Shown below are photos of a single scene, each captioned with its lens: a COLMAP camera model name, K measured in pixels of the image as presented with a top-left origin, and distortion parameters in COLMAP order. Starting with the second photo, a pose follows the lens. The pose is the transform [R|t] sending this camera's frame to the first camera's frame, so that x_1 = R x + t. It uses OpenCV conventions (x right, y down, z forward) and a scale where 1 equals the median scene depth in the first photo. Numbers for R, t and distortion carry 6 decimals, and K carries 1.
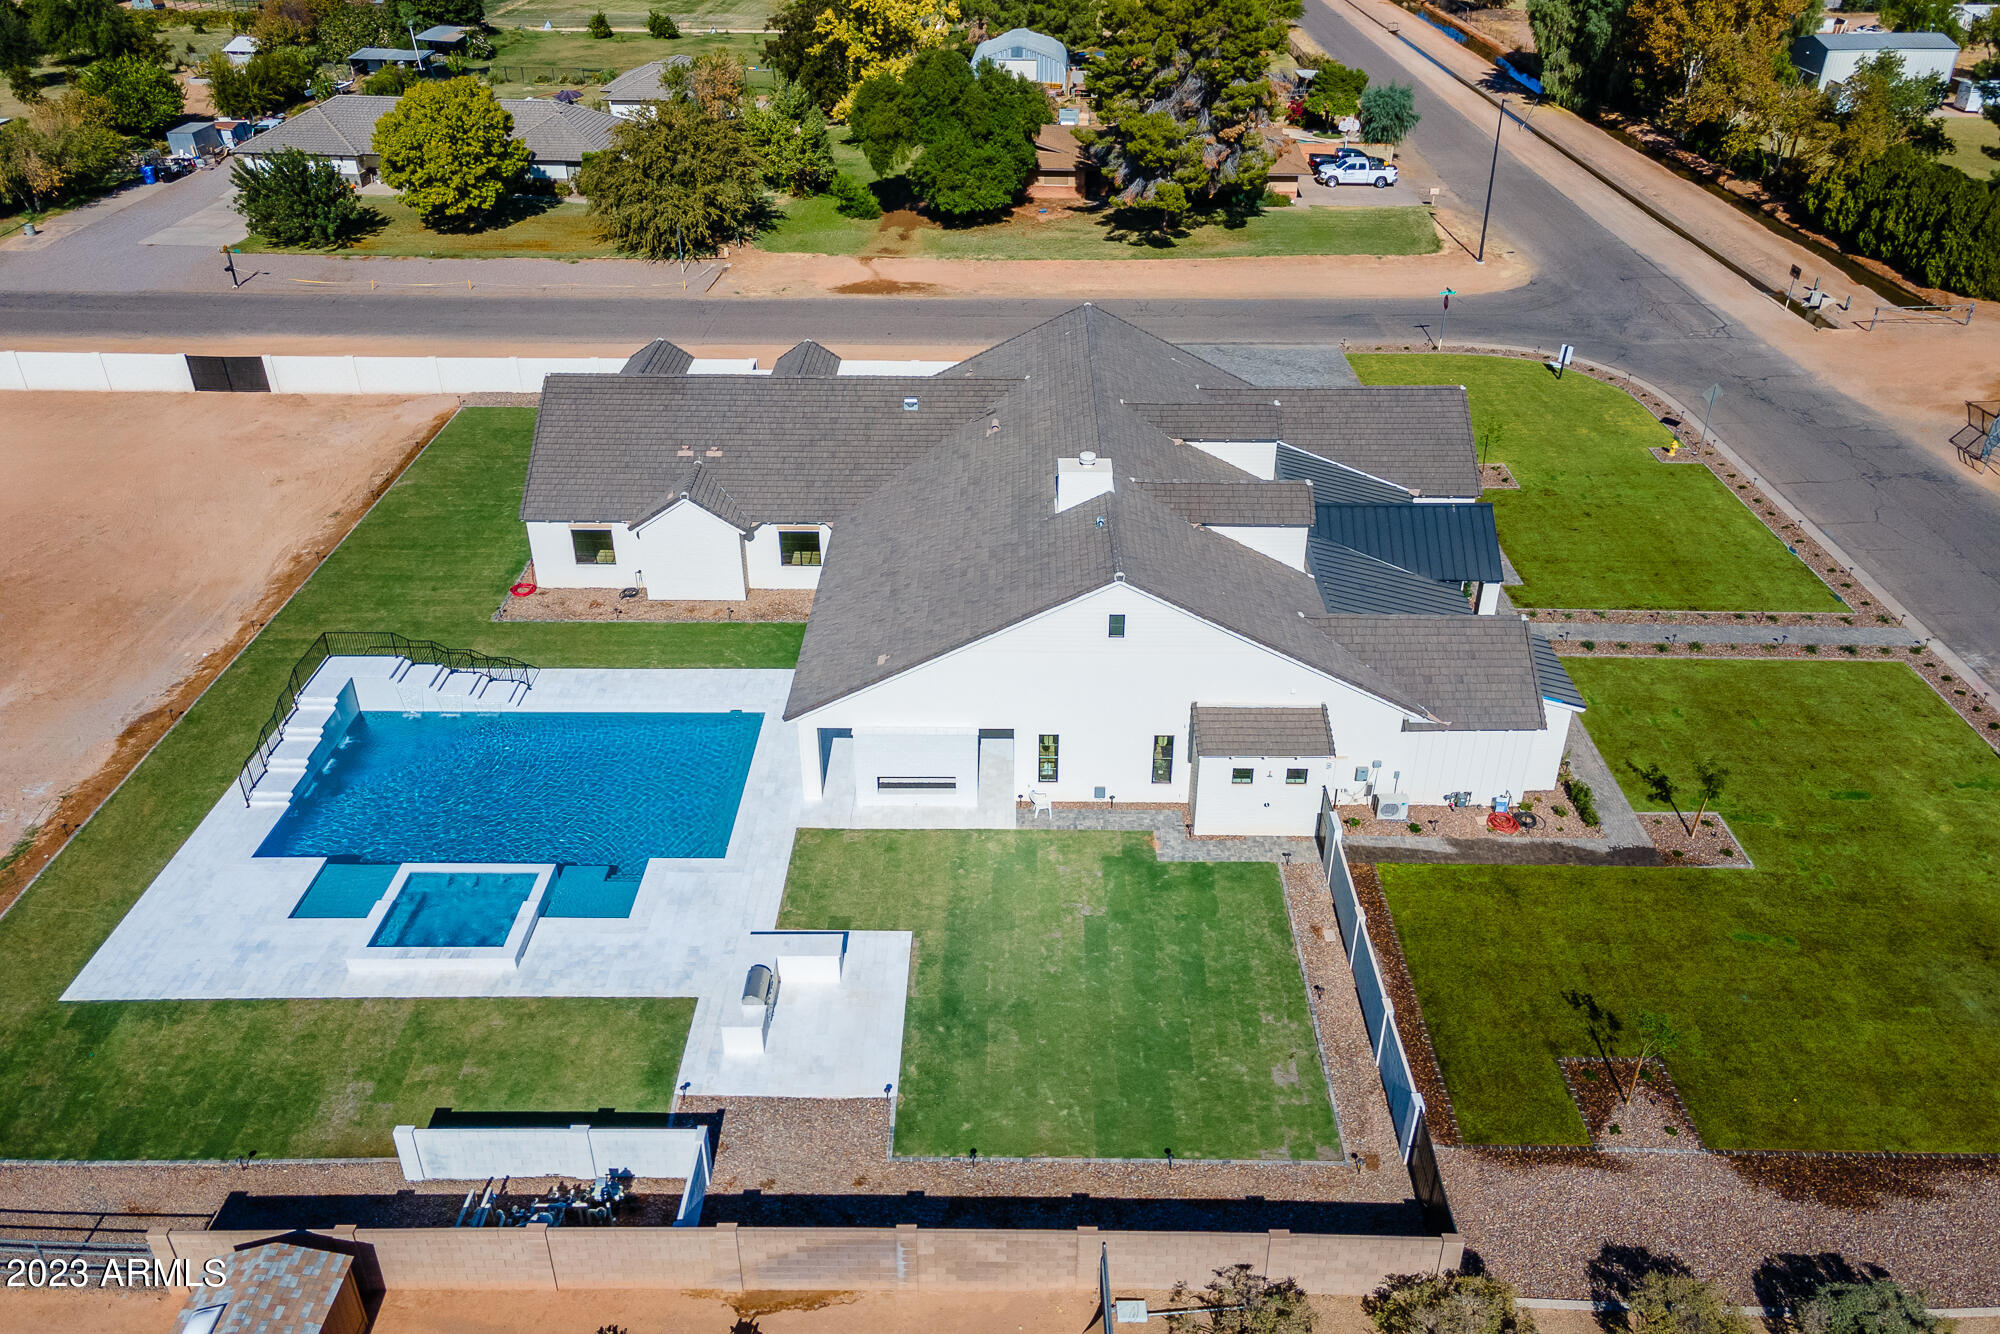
lens RADIAL K [[1454.6, 0, 1011.0], [0, 1454.6, 581.8], [0, 0, 1]] dist [0.033430, 0.033795]
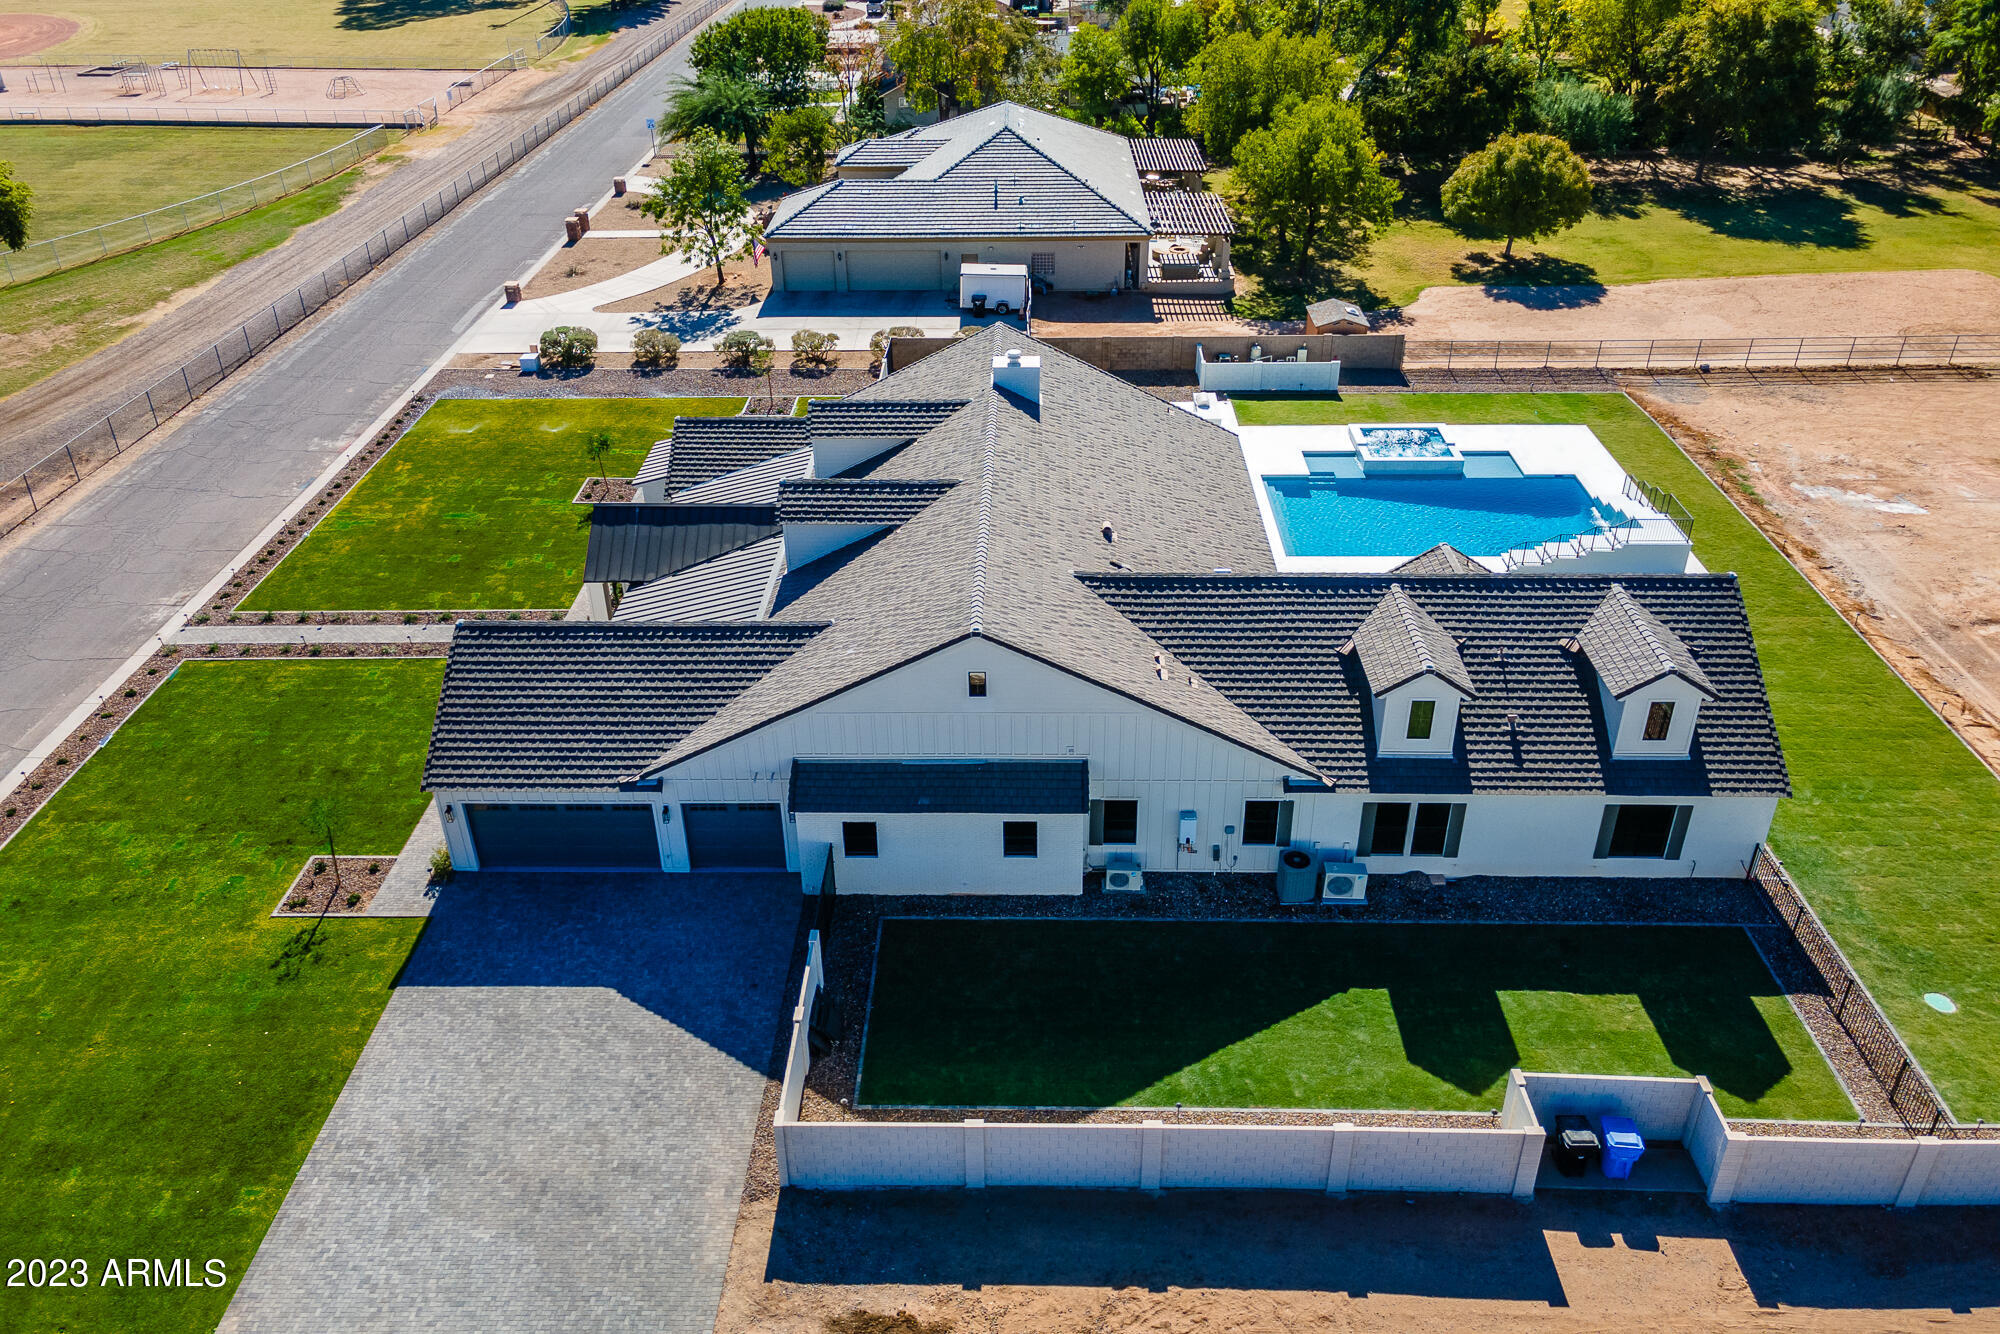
lens RADIAL K [[1454.6, 0, 1006.4], [0, 1454.6, 581.2], [0, 0, 1]] dist [0.033430, 0.033795]
pose [[-0.999890, 0.000247, 0.014821, 0.039426], [0.012748, 0.524532, 0.851295, -0.906124], [-0.007564, 0.851390, -0.524478, 1.643054]]
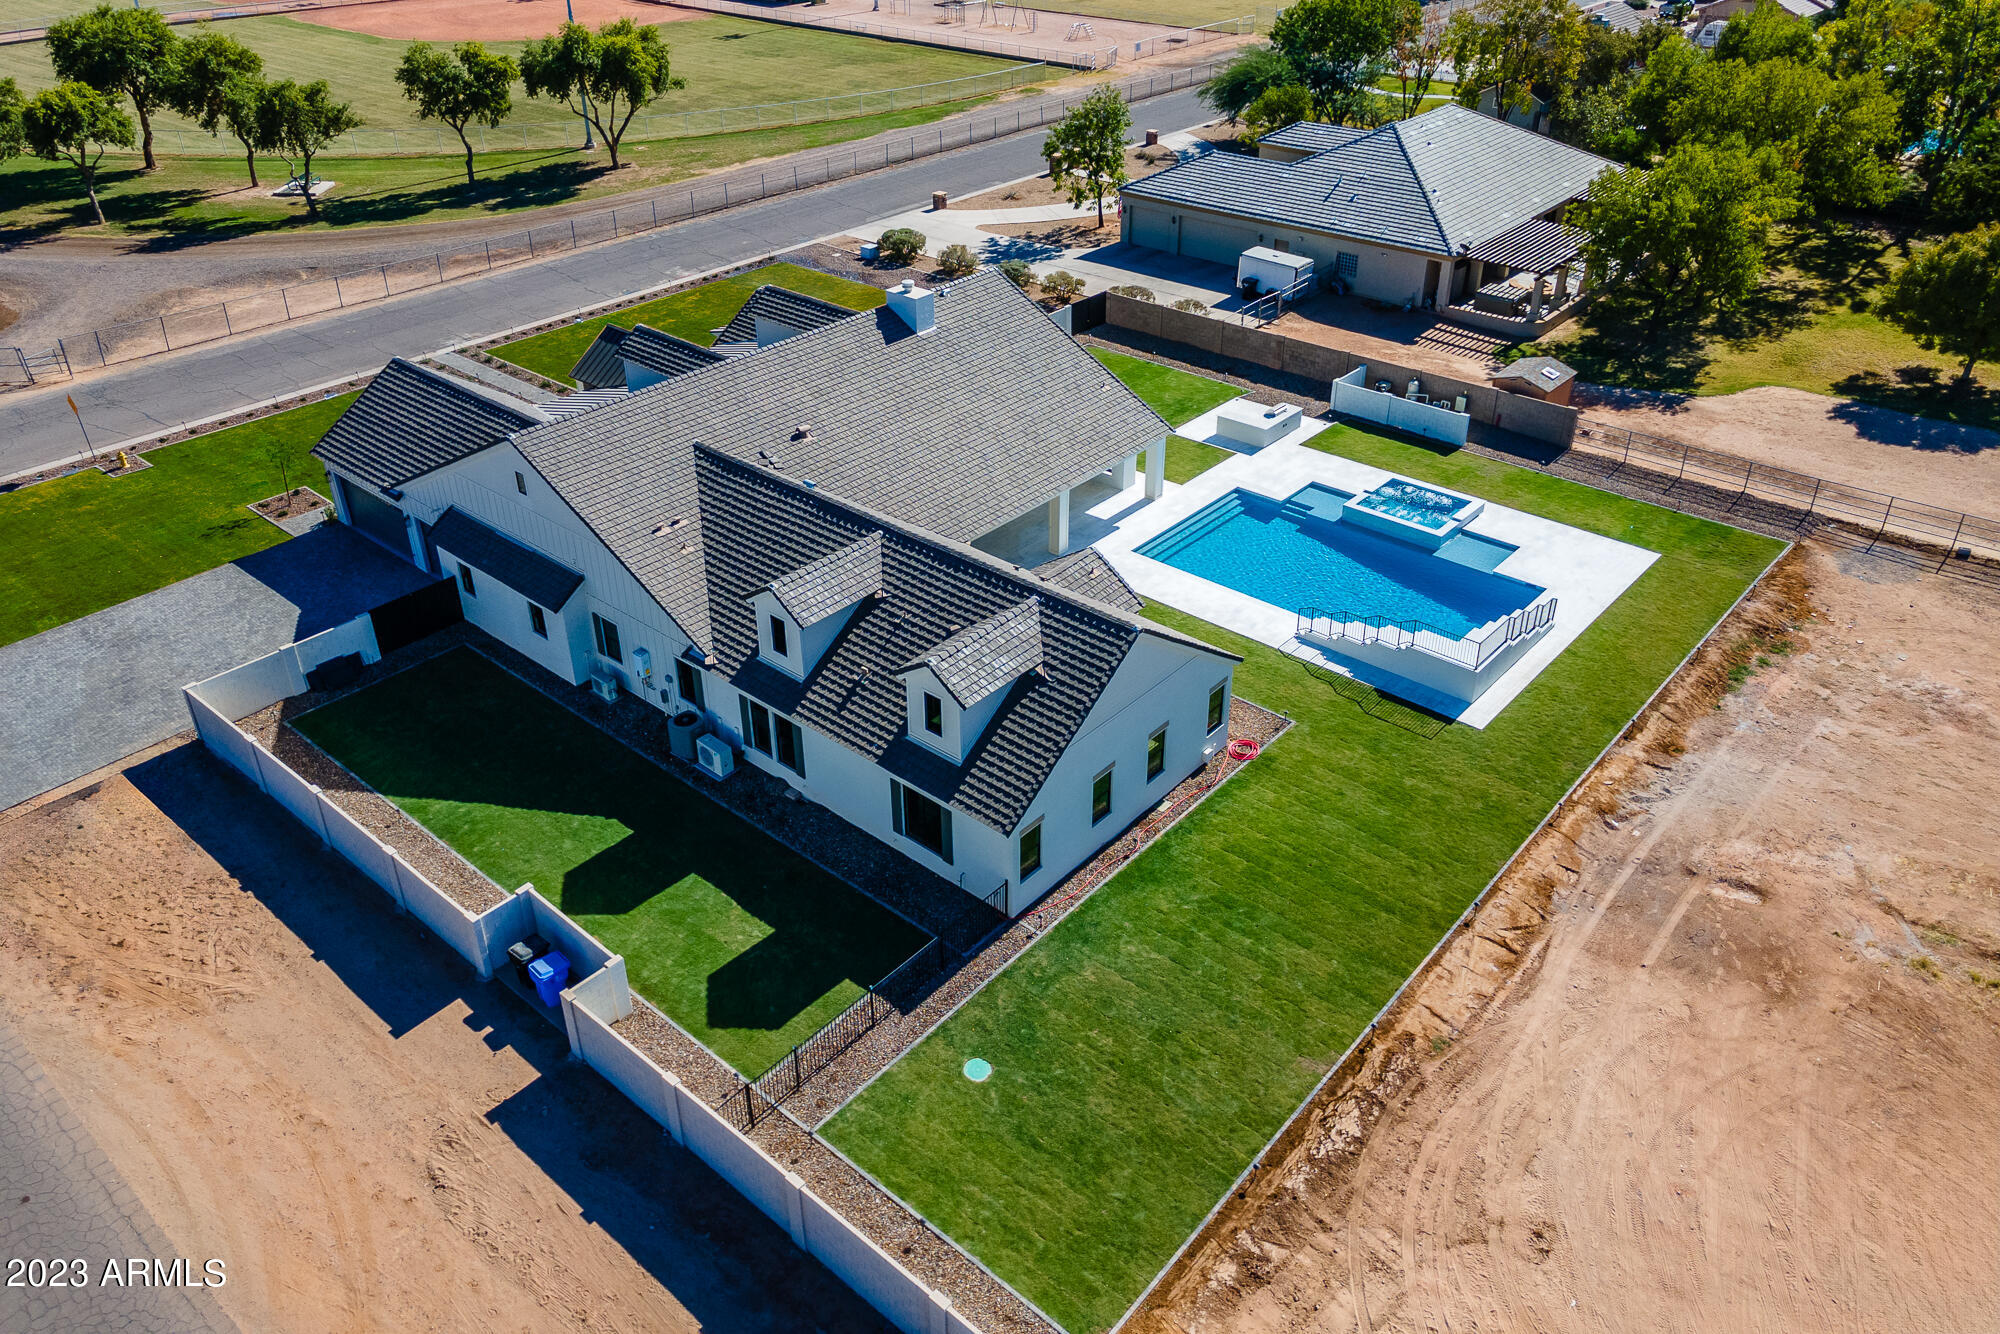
lens RADIAL K [[1454.6, 0, 1009.0], [0, 1454.6, 584.2], [0, 0, 1]] dist [0.033430, 0.033795]
pose [[-0.760049, -0.318186, 0.566642, -0.768684], [0.320197, 0.575398, 0.752590, -0.810641], [-0.565508, 0.753442, -0.335448, 1.476277]]
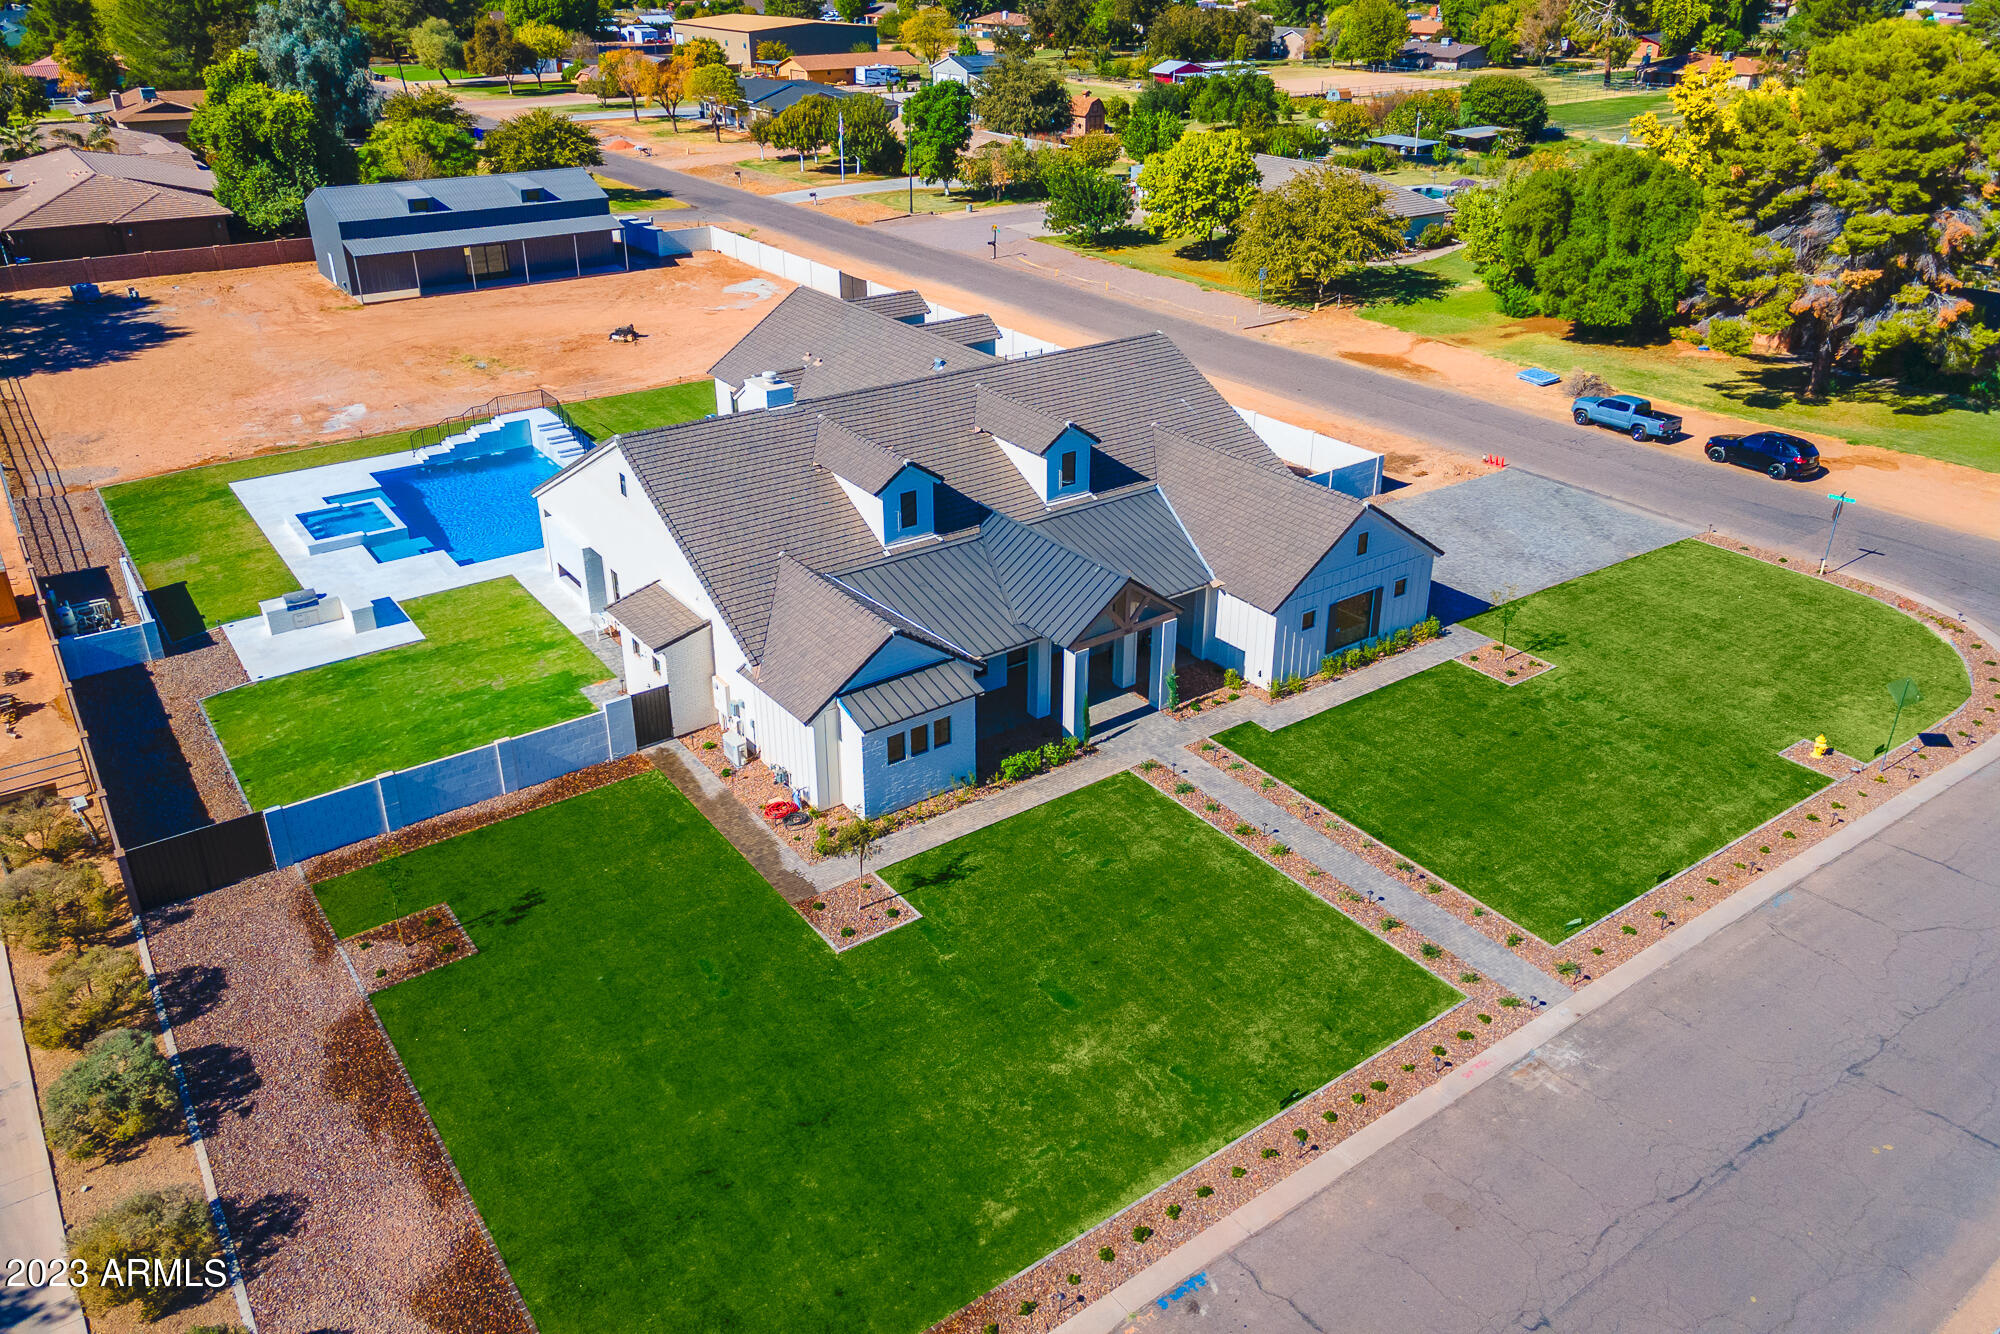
lens RADIAL K [[1454.6, 0, 1012.4], [0, 1454.6, 580.8], [0, 0, 1]] dist [0.033430, 0.033795]
pose [[0.595121, 0.324861, -0.735049, 0.978329], [-0.391209, 0.916072, 0.088129, -0.106261], [0.701988, 0.235111, 0.672262, 0.386341]]
